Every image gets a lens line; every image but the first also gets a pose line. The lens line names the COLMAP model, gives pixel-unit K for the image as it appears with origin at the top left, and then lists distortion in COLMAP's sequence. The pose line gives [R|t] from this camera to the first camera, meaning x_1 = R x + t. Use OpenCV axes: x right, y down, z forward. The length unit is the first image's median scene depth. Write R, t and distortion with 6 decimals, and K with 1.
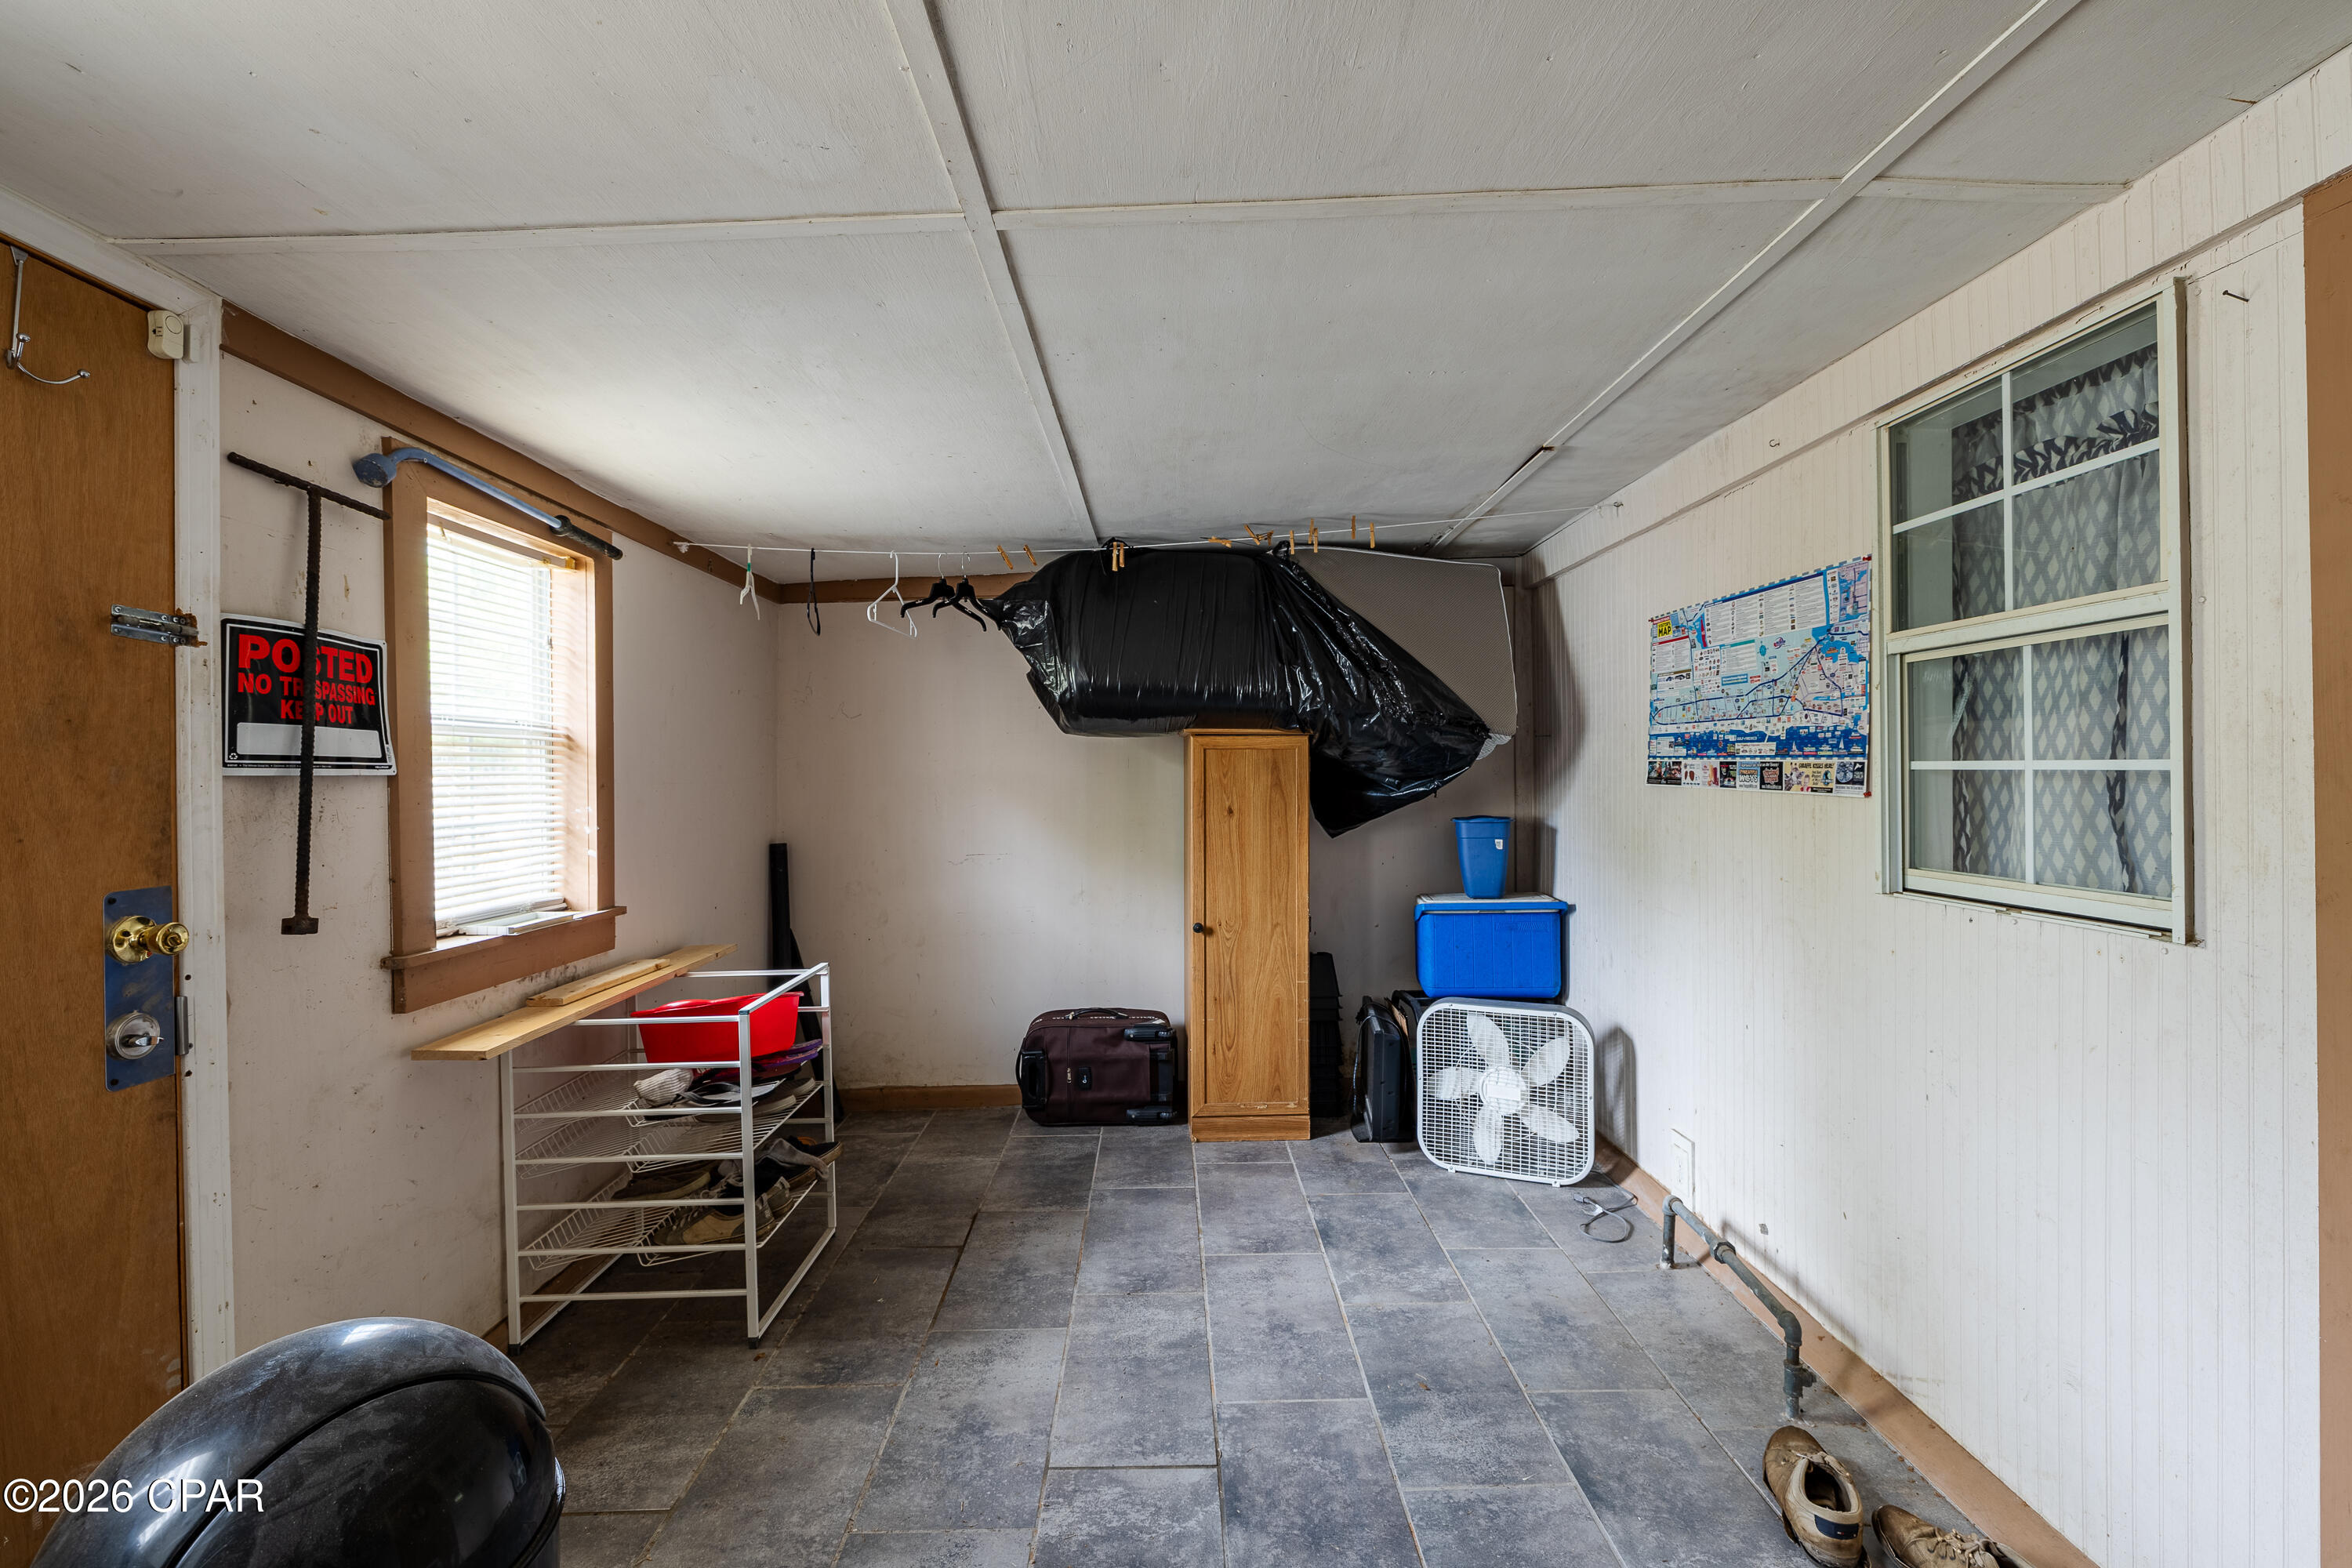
lens RADIAL K [[1066.8, 0, 1176.0], [0, 1066.8, 784.0], [0, 0, 1]] dist [0.000113, -0.000072]
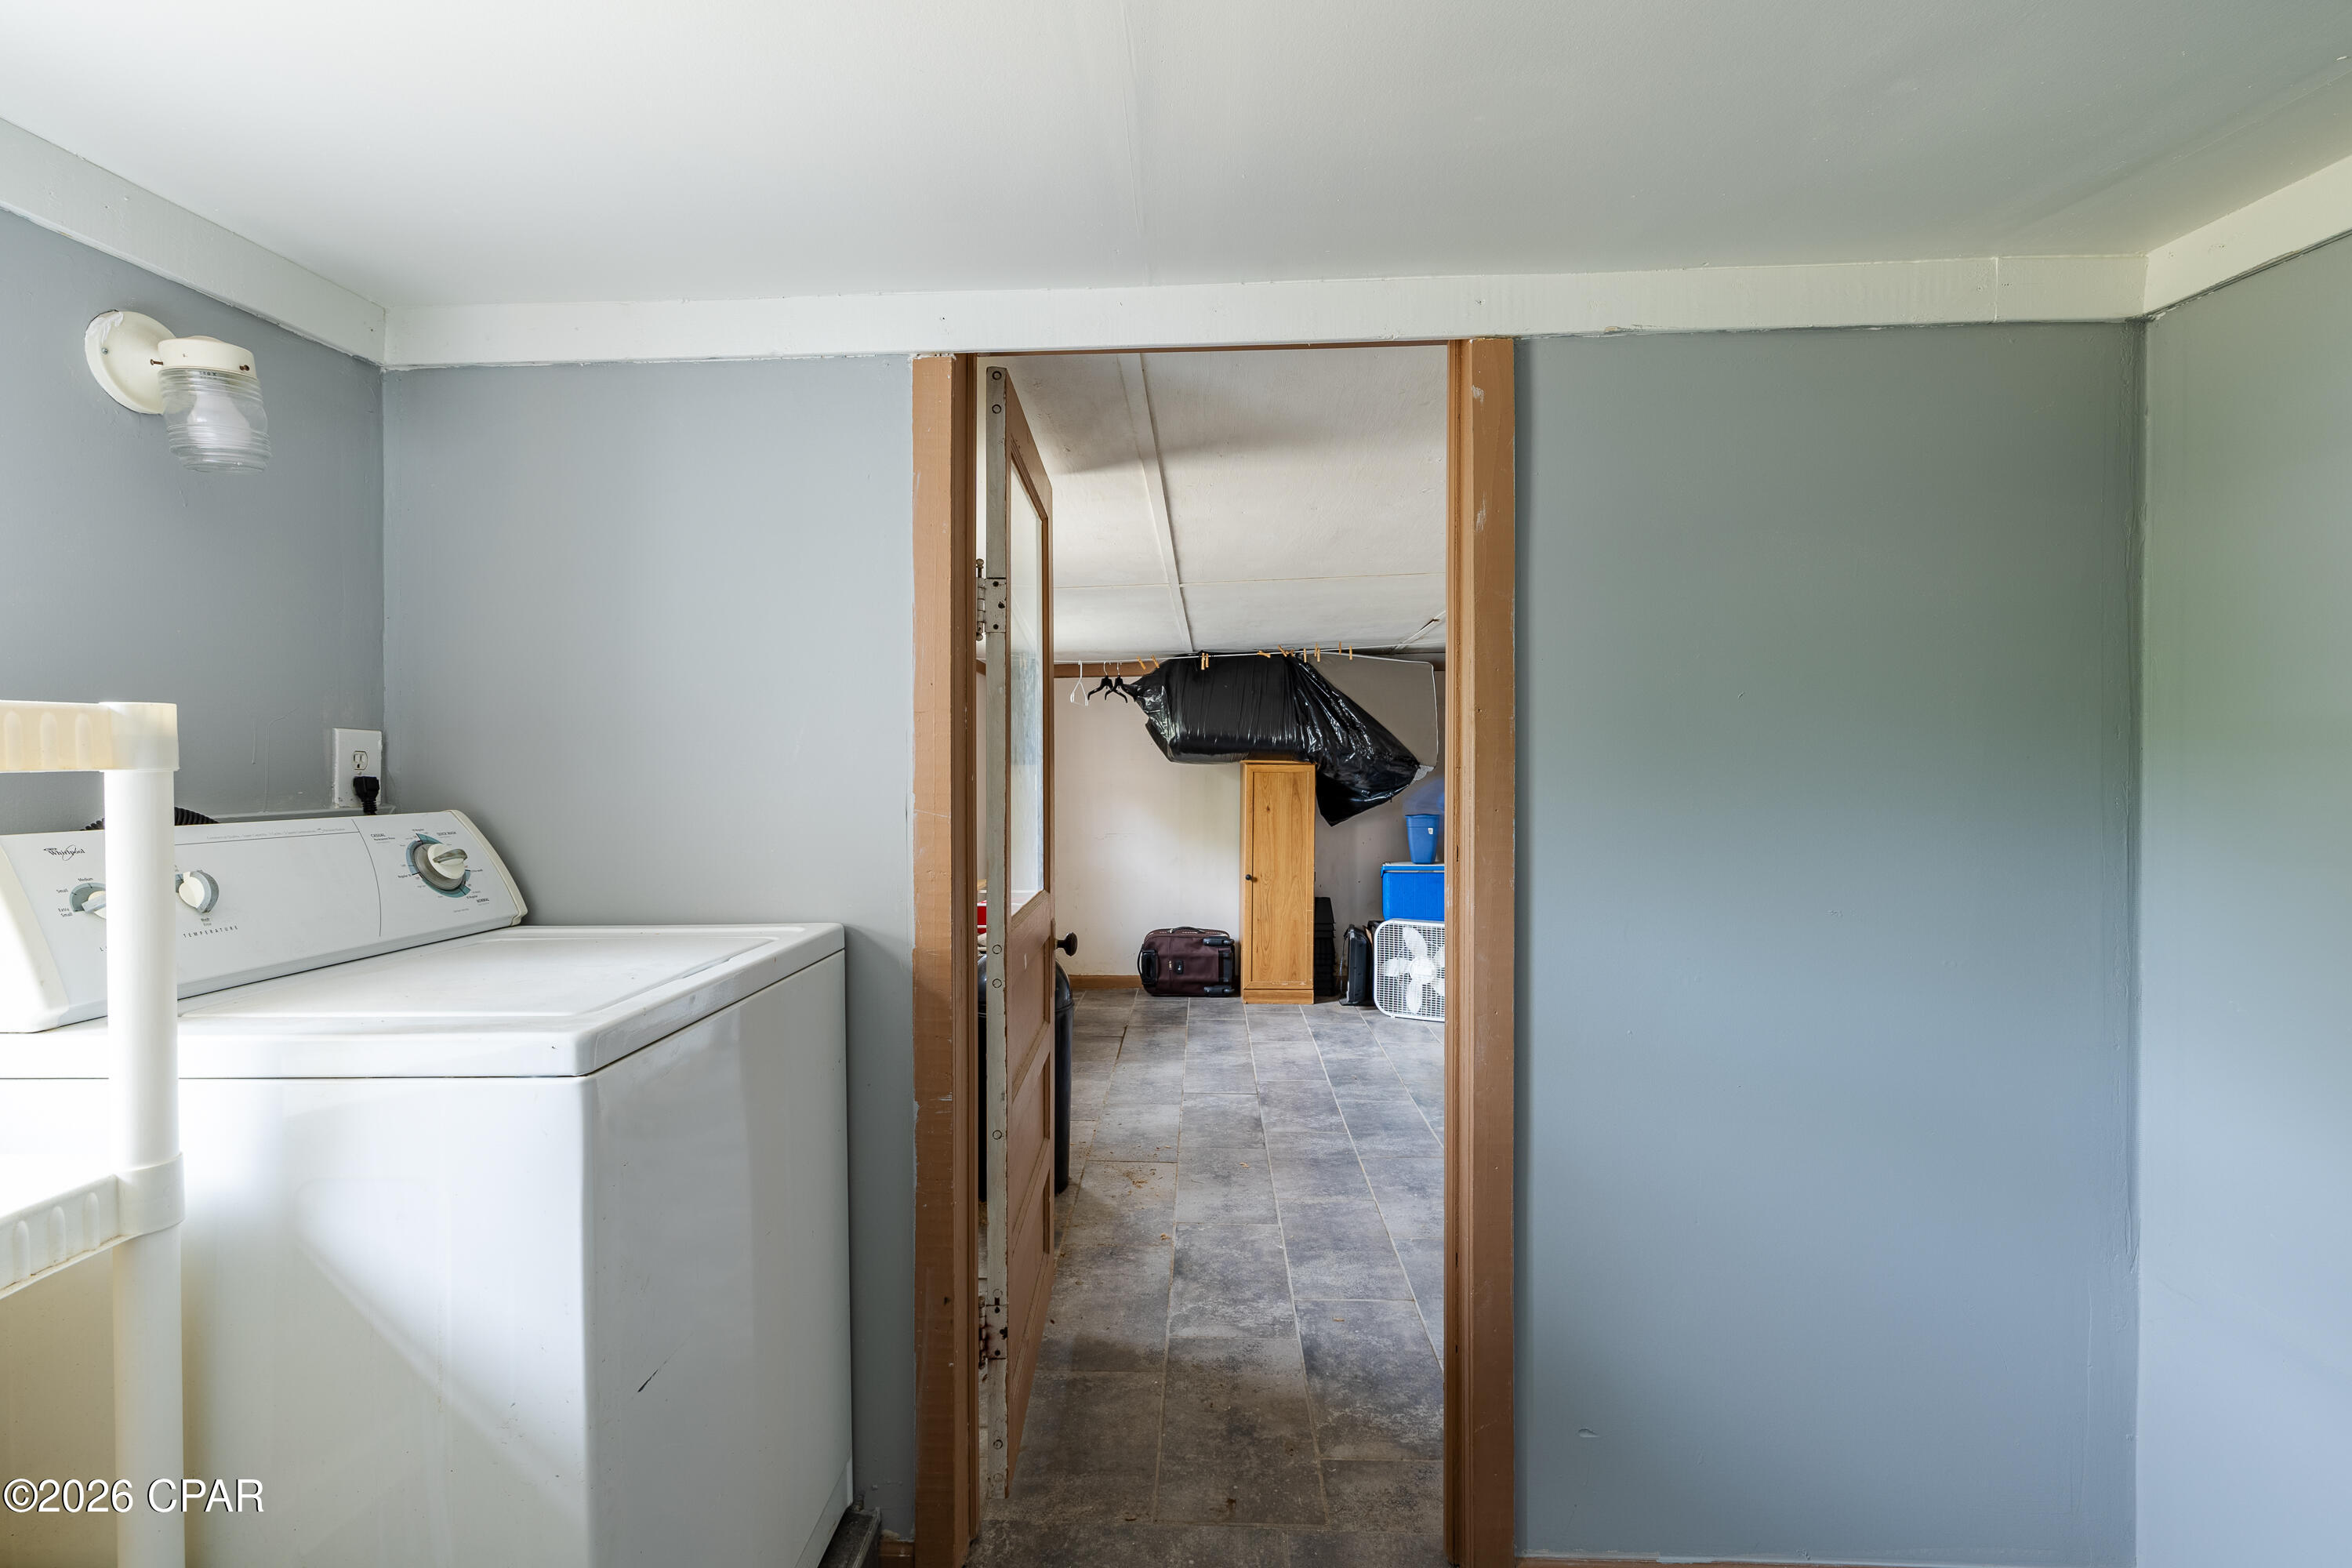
lens RADIAL K [[1066.8, 0, 1176.0], [0, 1066.8, 784.0], [0, 0, 1]] dist [0.000113, -0.000072]
pose [[0.999109, 0.011575, -0.040597, -0.027887], [-0.011598, 0.999933, -0.000333, -0.012189], [0.040590, 0.000804, 0.999176, -0.718049]]
